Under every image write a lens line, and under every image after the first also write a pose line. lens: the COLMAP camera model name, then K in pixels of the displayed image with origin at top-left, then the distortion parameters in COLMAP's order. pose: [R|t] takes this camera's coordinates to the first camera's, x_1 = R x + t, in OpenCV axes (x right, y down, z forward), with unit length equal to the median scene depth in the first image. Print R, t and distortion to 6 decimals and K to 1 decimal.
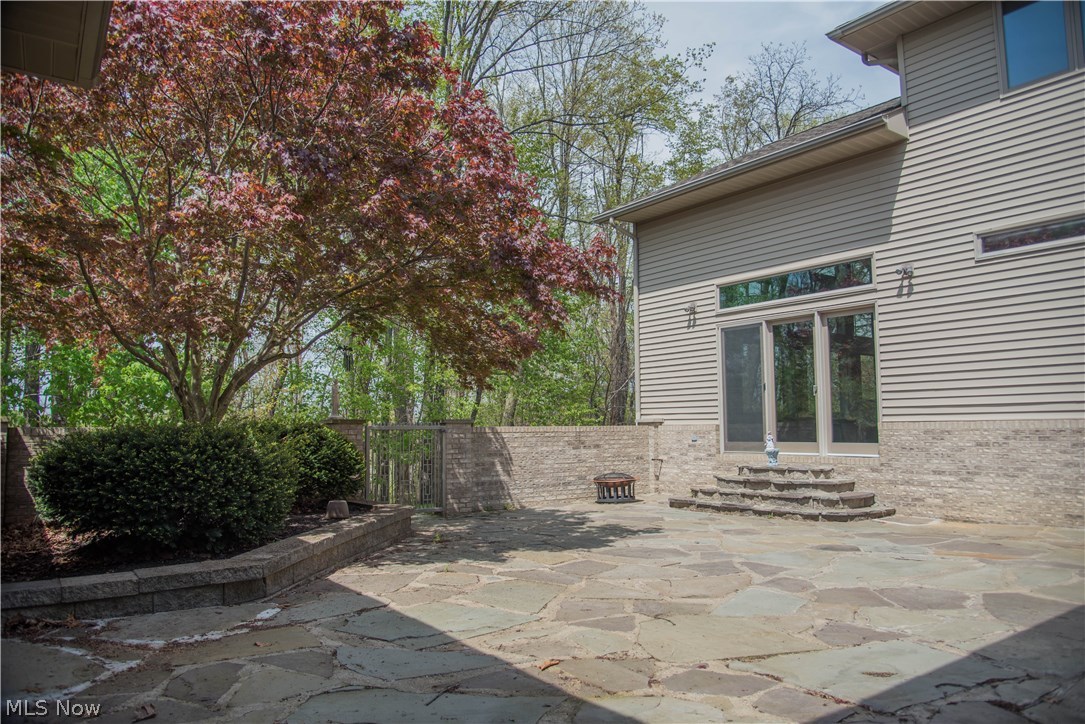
lens RADIAL K [[772.6, 0, 542.4], [0, 772.6, 362.4], [0, 0, 1]] dist [0.039968, -0.000605]
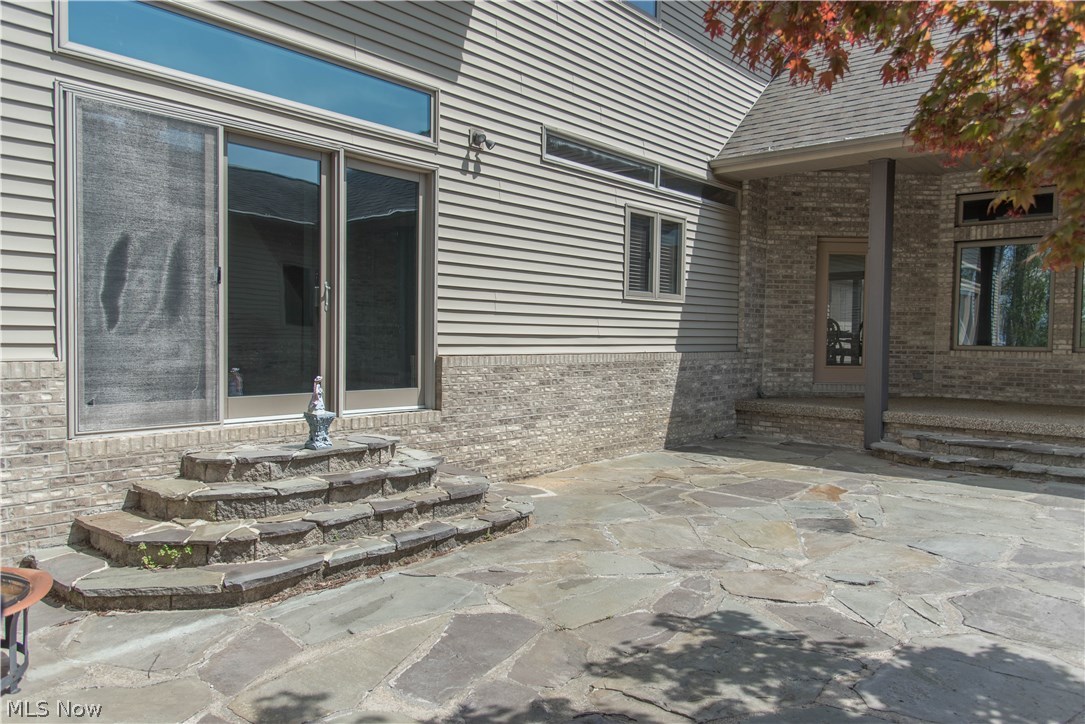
lens RADIAL K [[772.6, 0, 542.6], [0, 772.6, 361.5], [0, 0, 1]] dist [0.039968, -0.000605]
pose [[-0.215793, -0.028929, 0.976011, -0.238536], [-0.099693, 0.994990, 0.007450, 0.072608], [-0.971337, -0.095694, -0.217596, 1.129951]]
